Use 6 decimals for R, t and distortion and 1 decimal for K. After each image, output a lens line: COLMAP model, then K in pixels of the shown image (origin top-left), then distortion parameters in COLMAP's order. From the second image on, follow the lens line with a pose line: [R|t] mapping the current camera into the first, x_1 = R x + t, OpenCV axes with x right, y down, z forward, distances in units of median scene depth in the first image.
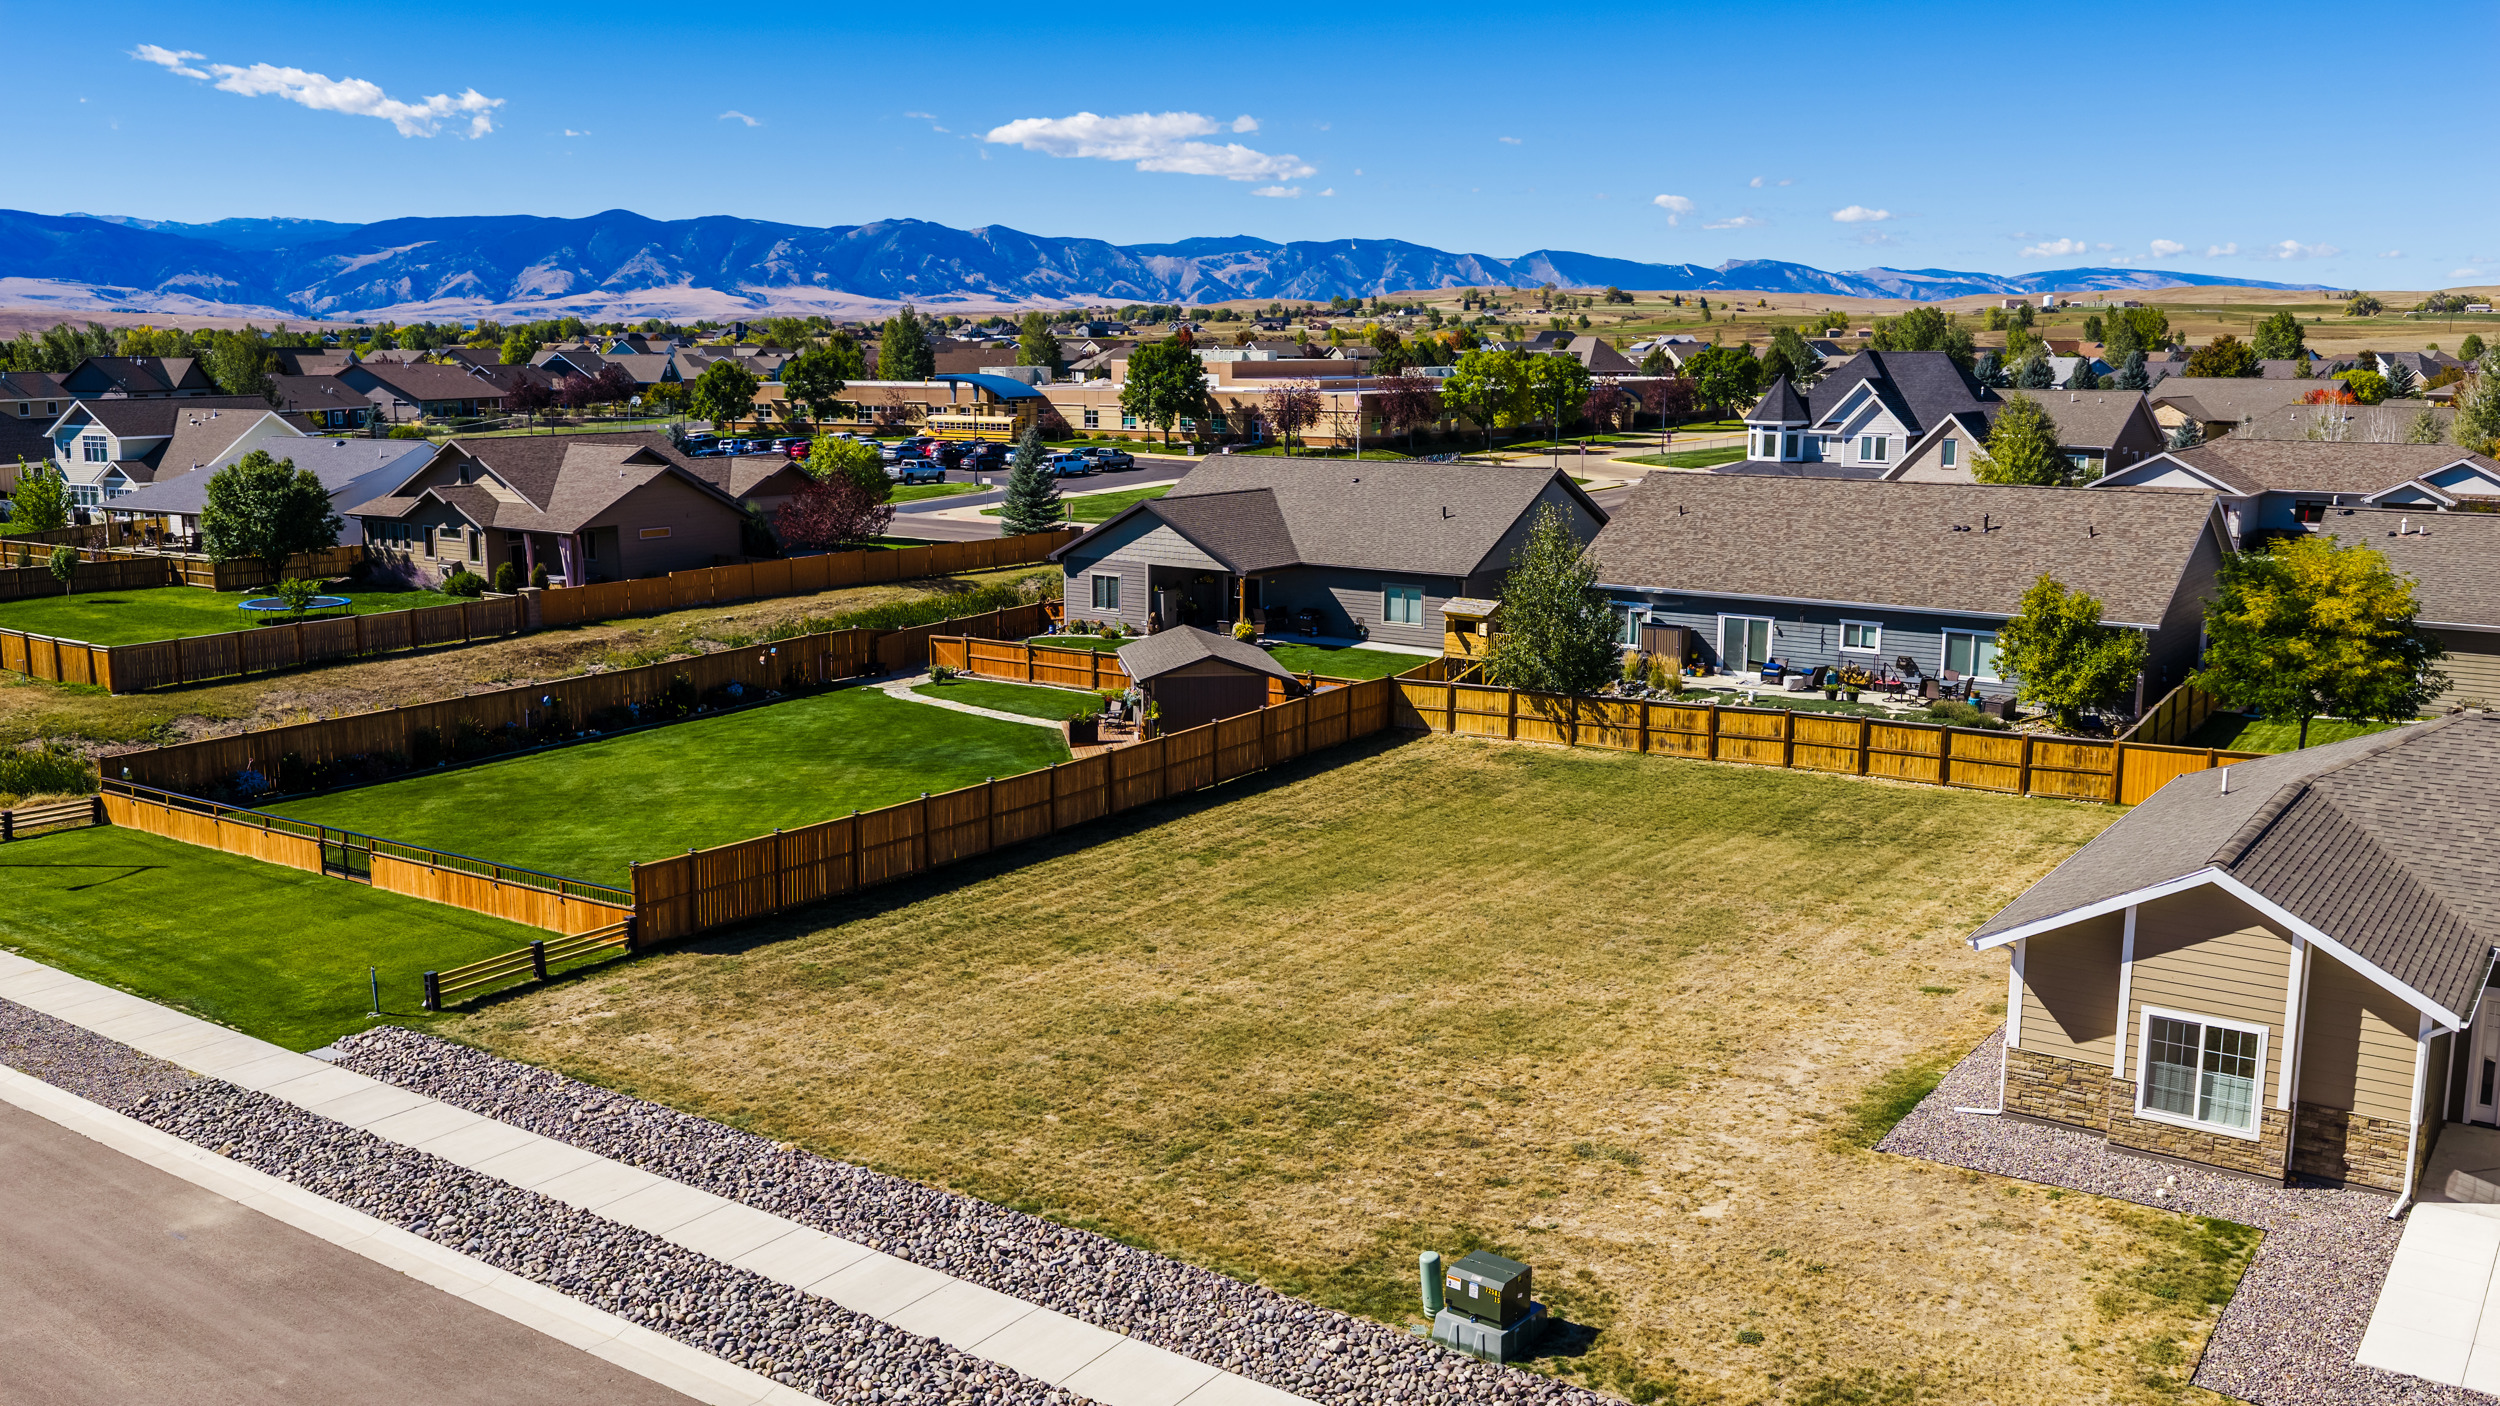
lens RADIAL K [[2068.6, 0, 1254.2], [0, 2068.6, 693.5], [0, 0, 1]] dist [0.031181, -0.057463]
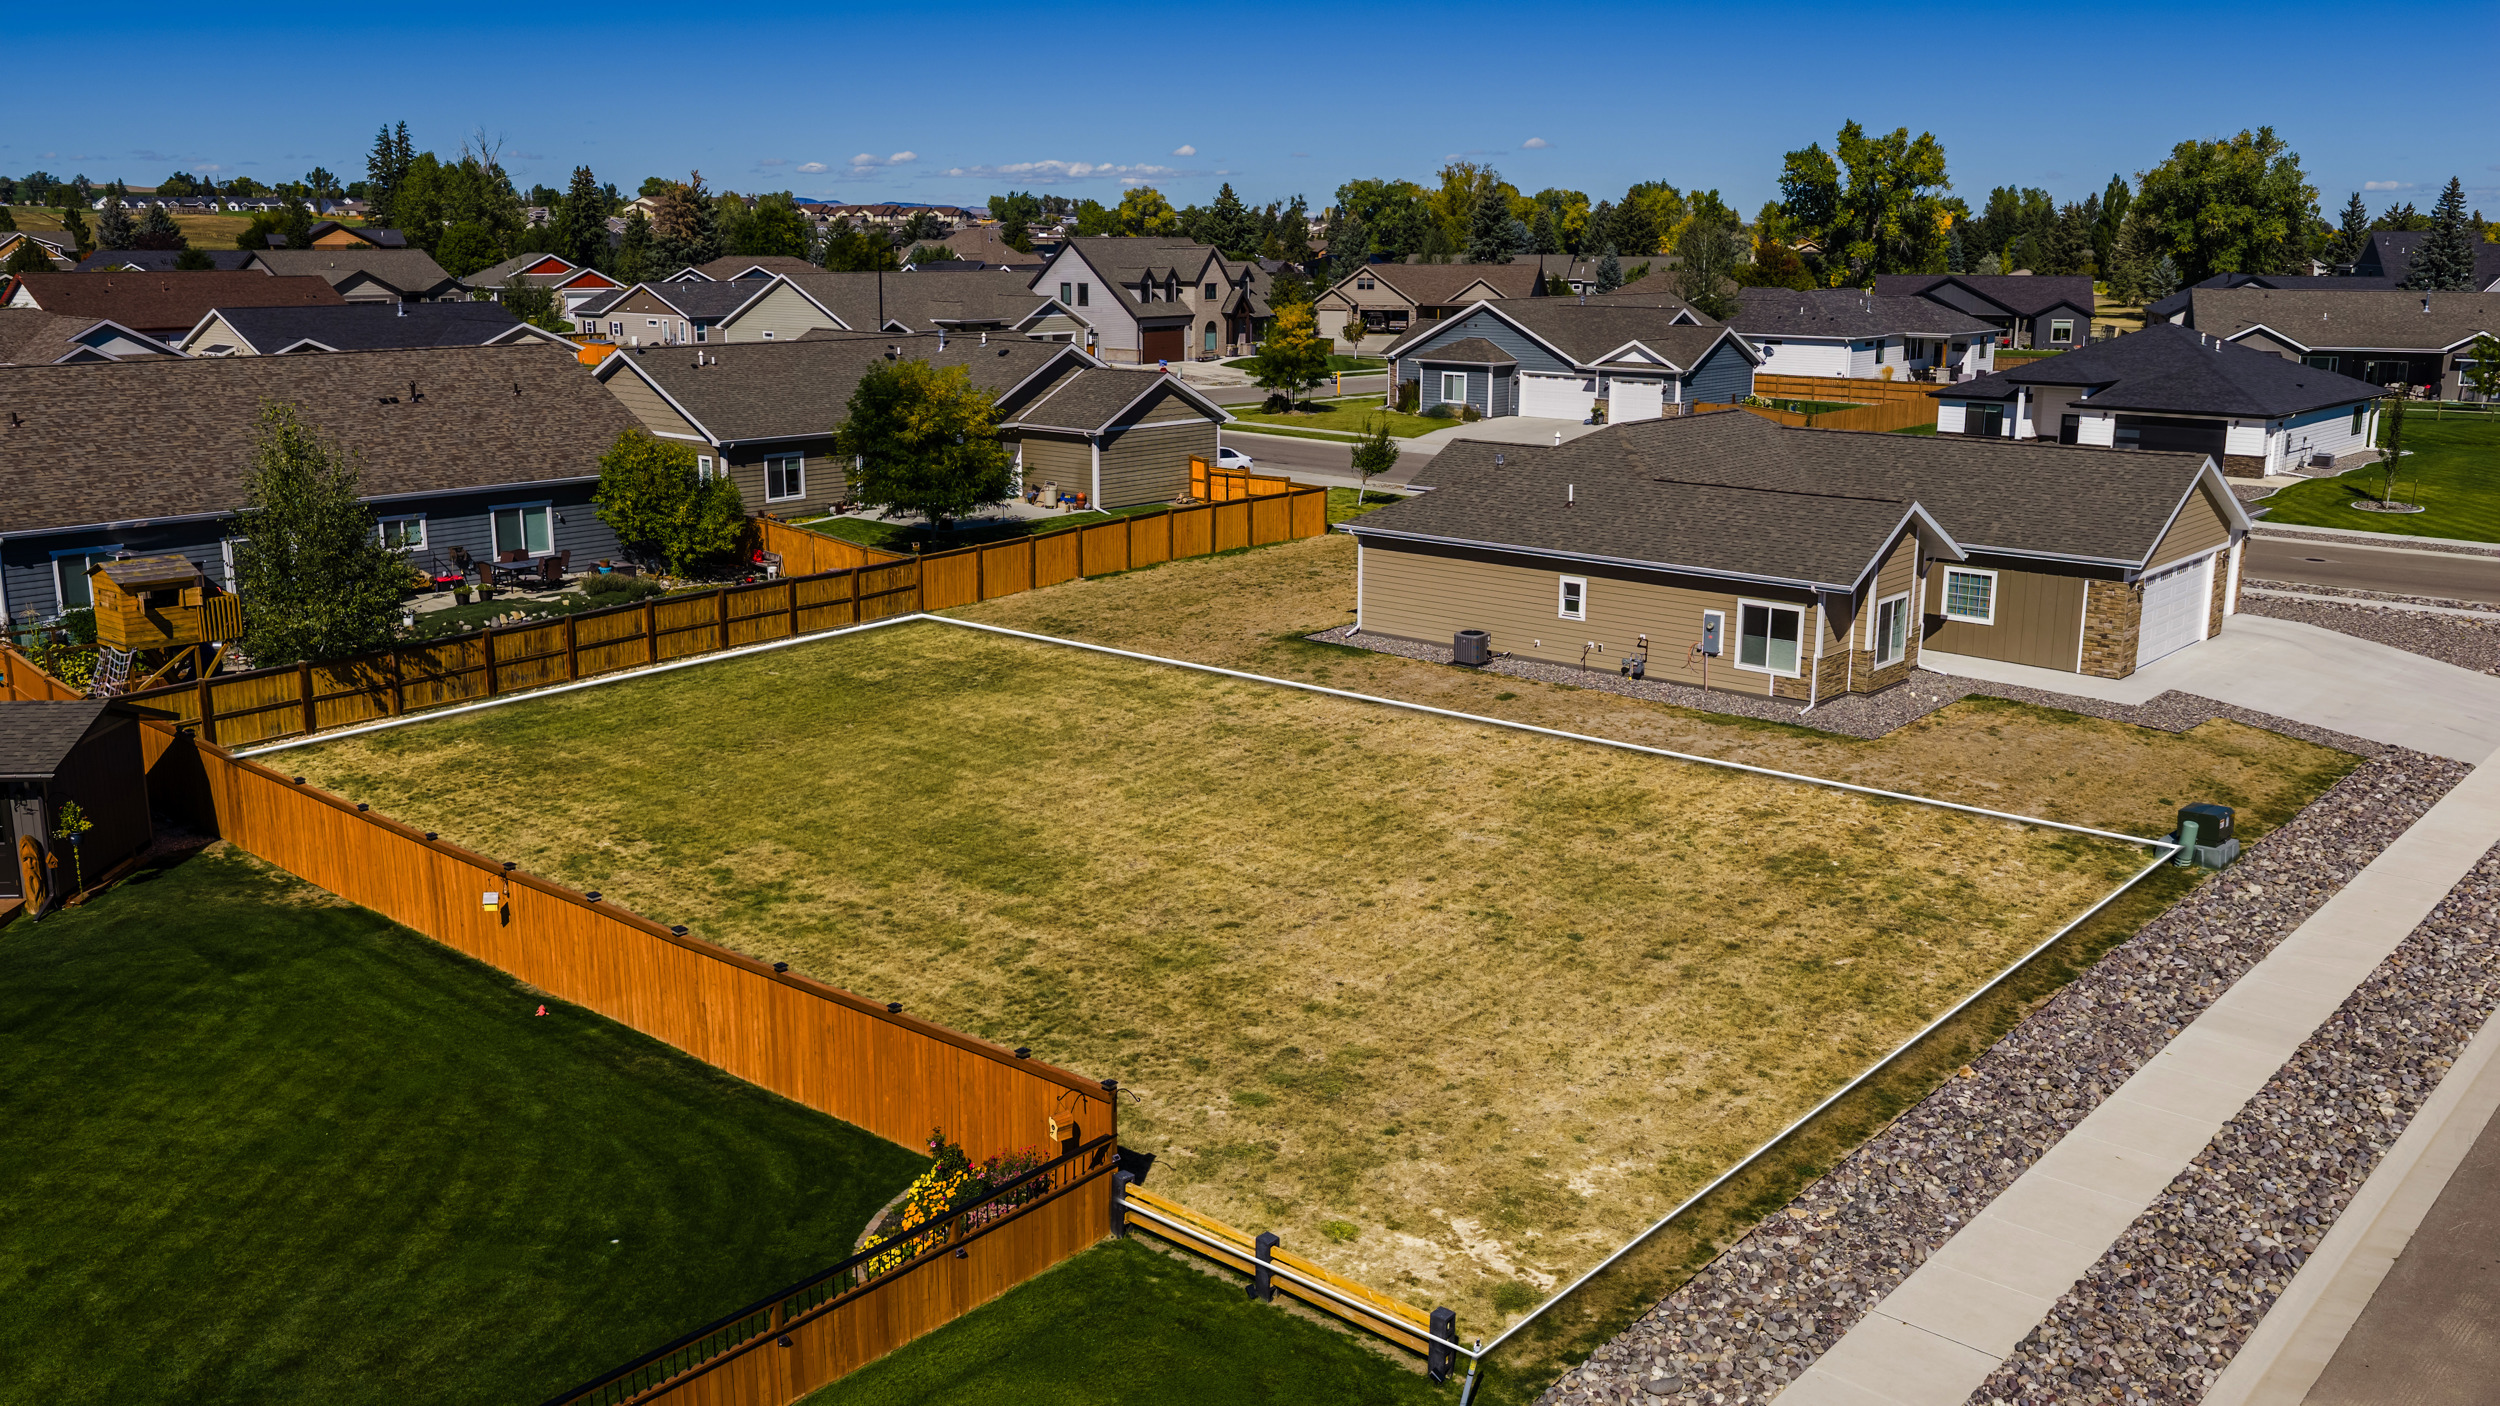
lens RADIAL K [[2068.6, 0, 1254.2], [0, 2068.6, 693.5], [0, 0, 1]] dist [0.031181, -0.057463]
pose [[0.096157, -0.221481, 0.970412, -1.074358], [0.163534, 0.965197, 0.204086, -0.168138], [-0.981840, 0.139071, 0.129030, 1.154858]]
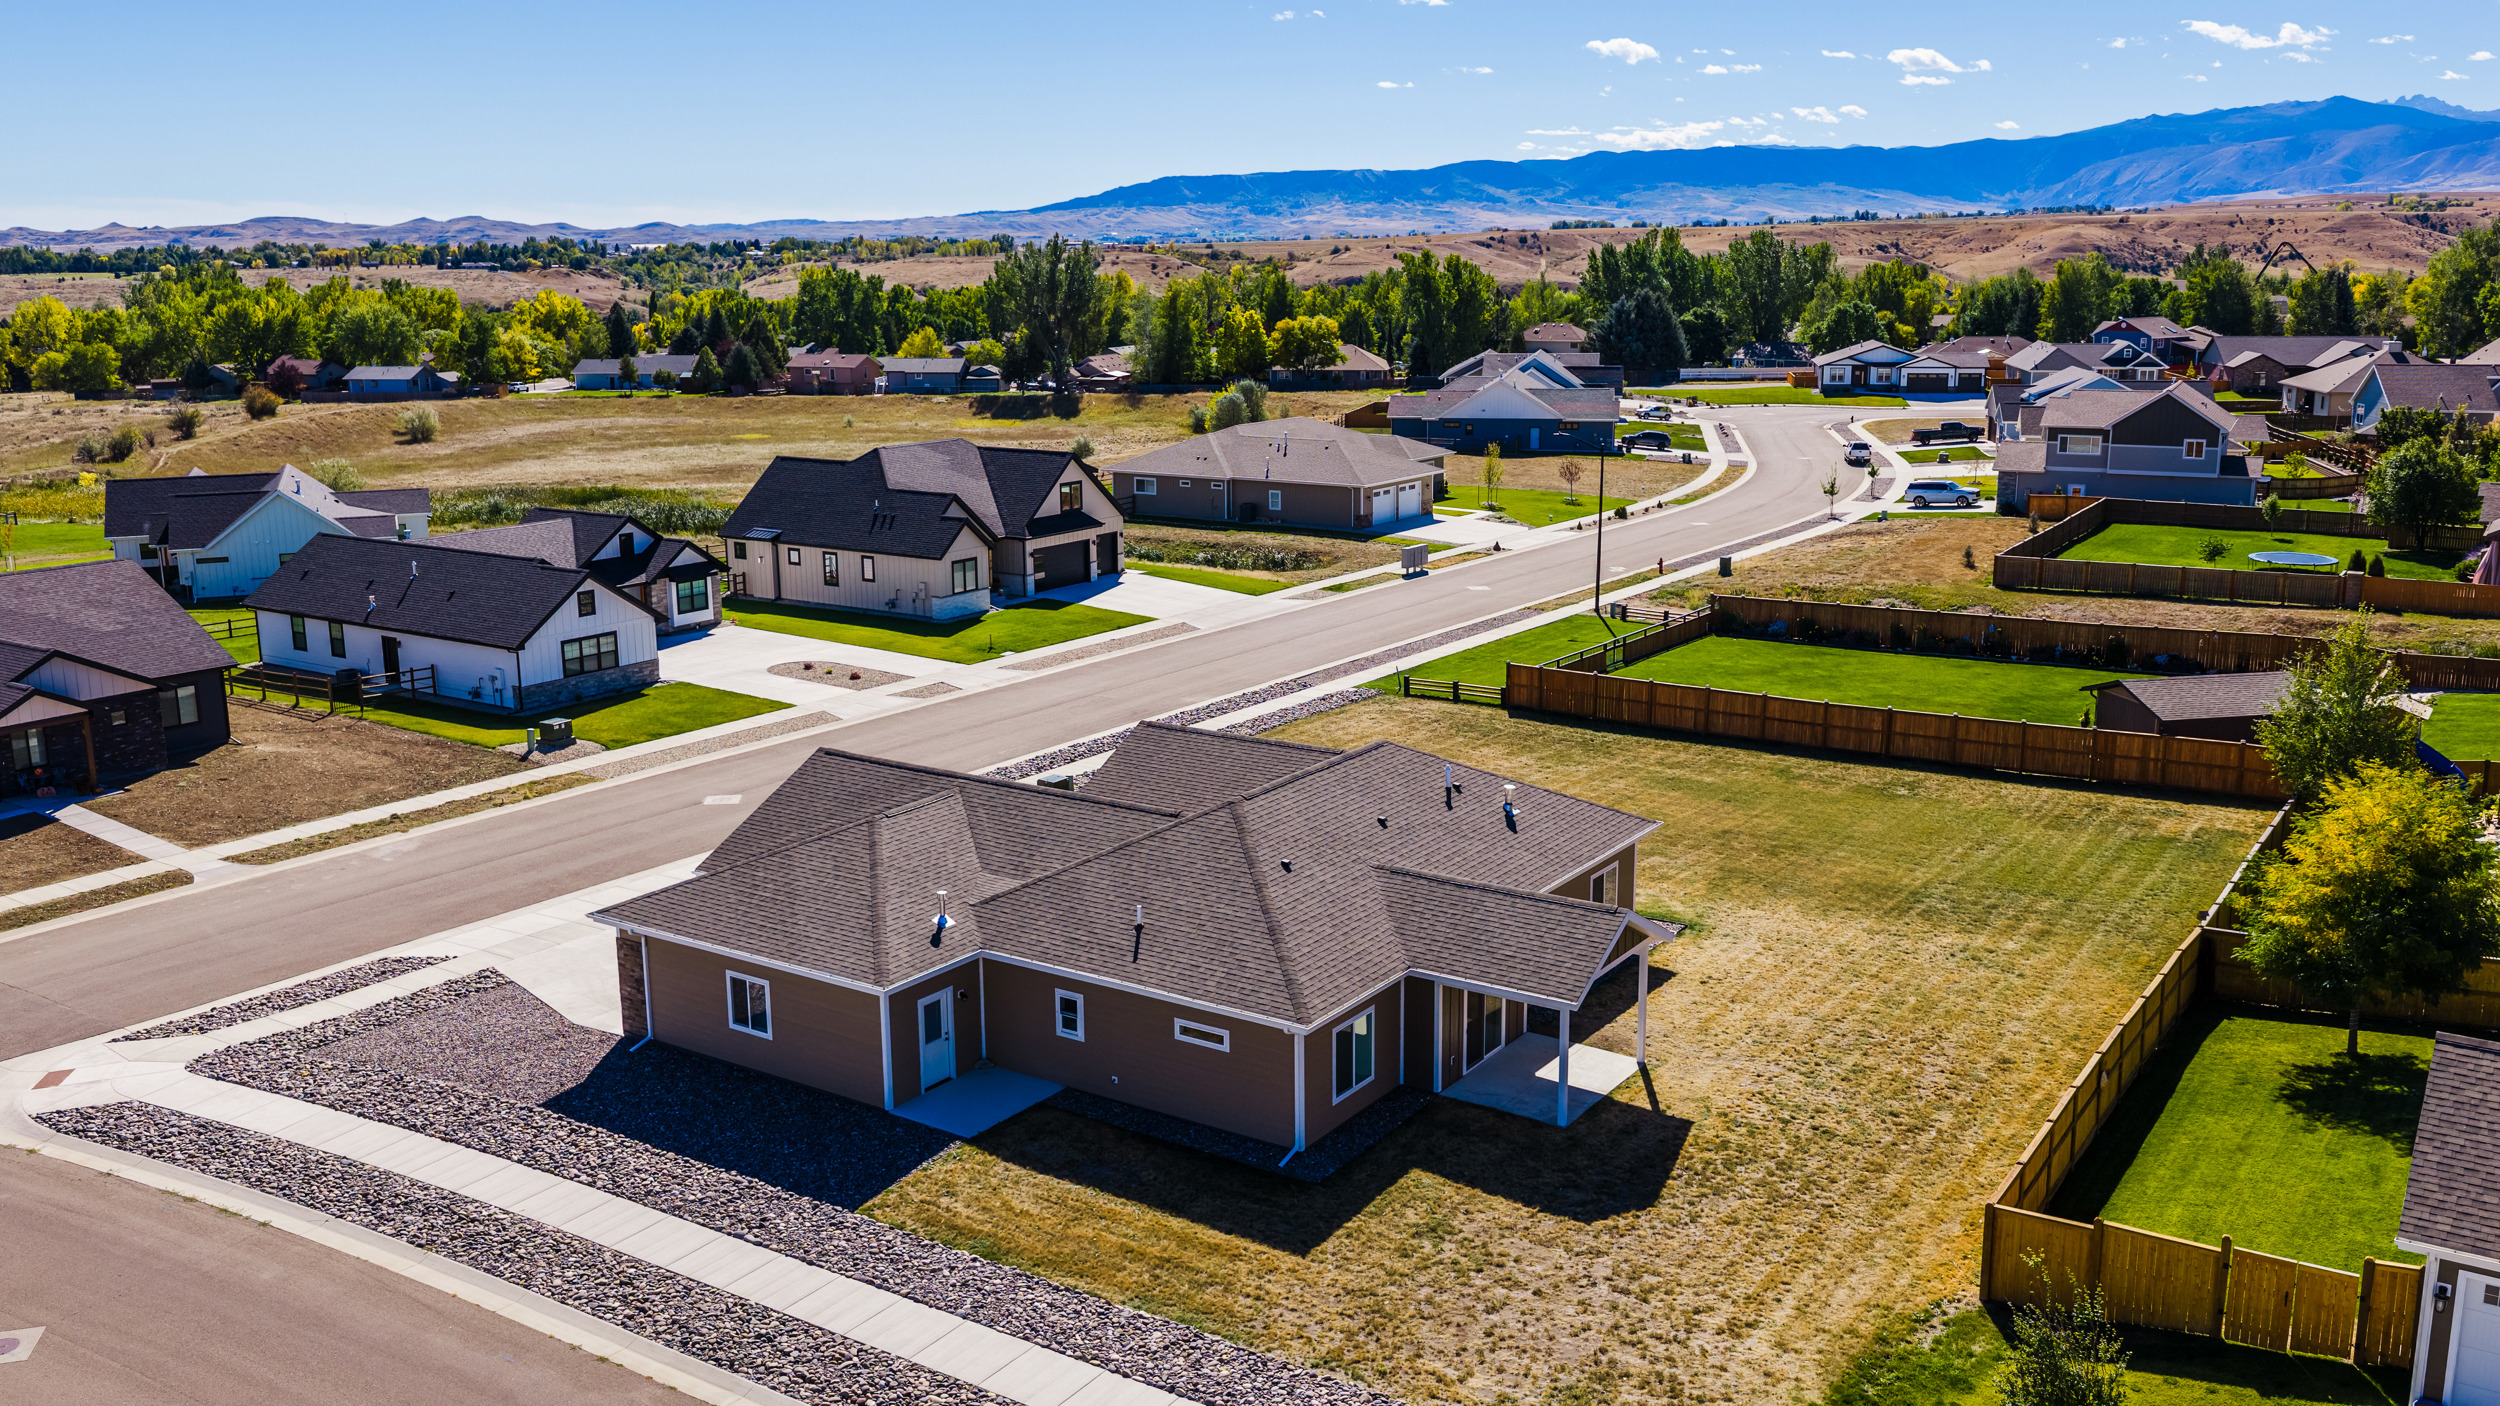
lens RADIAL K [[2068.6, 0, 1254.2], [0, 2068.6, 693.5], [0, 0, 1]] dist [0.031181, -0.057463]
pose [[0.010785, 0.208868, -0.977884, 2.164329], [-0.158564, 0.965925, 0.204565, -0.336087], [0.987290, 0.152851, 0.043536, 0.891964]]
